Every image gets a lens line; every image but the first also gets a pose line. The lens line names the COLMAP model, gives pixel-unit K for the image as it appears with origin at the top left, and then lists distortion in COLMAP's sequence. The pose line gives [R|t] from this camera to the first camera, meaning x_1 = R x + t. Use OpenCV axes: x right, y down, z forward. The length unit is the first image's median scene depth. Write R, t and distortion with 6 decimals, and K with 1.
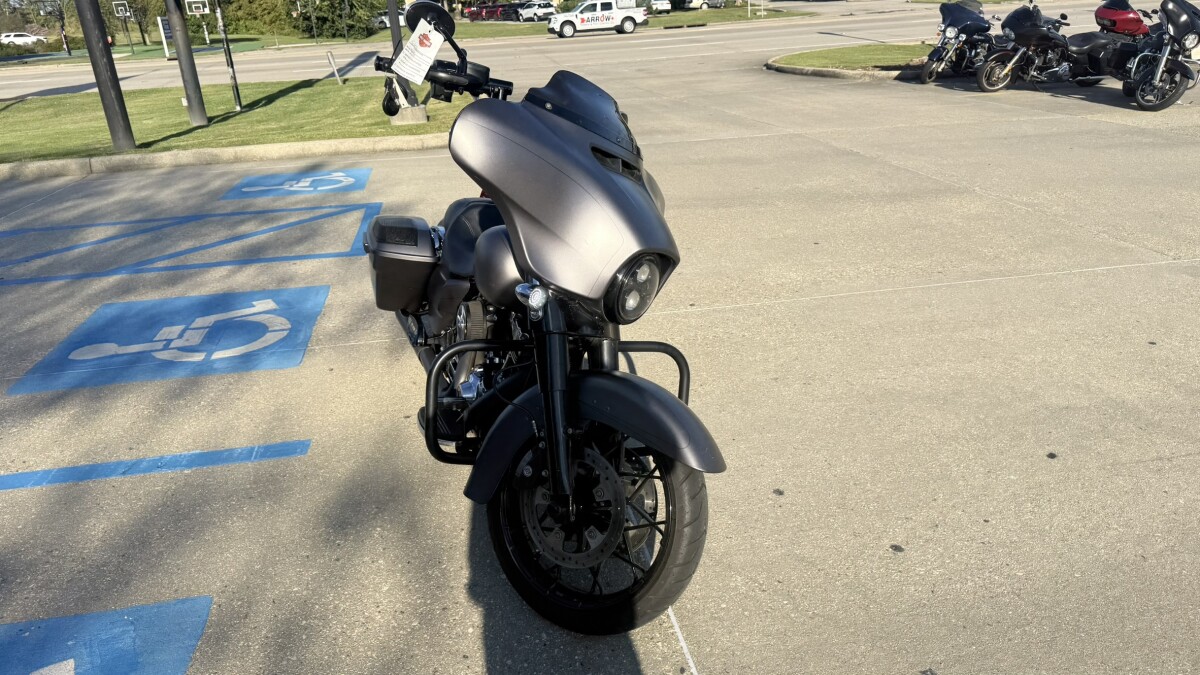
lens RADIAL K [[869.9, 0, 600.0], [0, 869.9, 337.5], [0, 0, 1]] dist [0.002698, -0.002276]
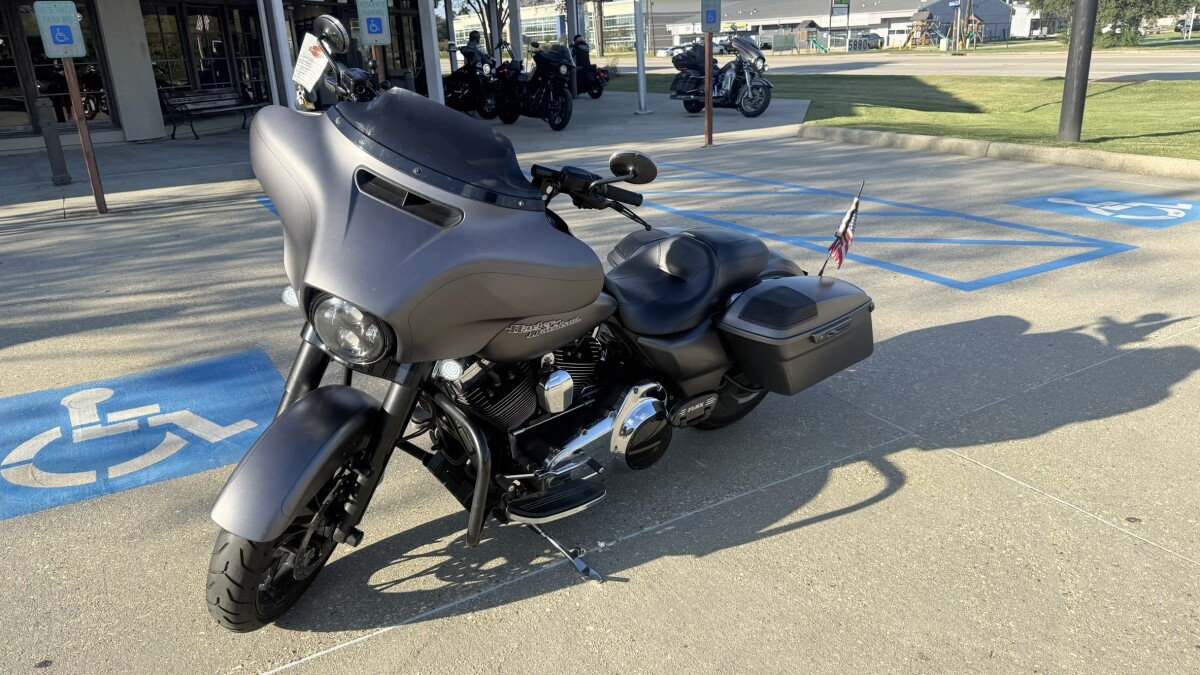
lens RADIAL K [[842.8, 0, 608.6], [0, 842.8, 340.0], [0, 0, 1]] dist [0.094881, -0.134852]
pose [[0.317933, 0.342660, -0.884026, 0.231893], [-0.318109, 0.916911, 0.241001, -0.082402], [0.893155, 0.204595, 0.400520, 0.207610]]
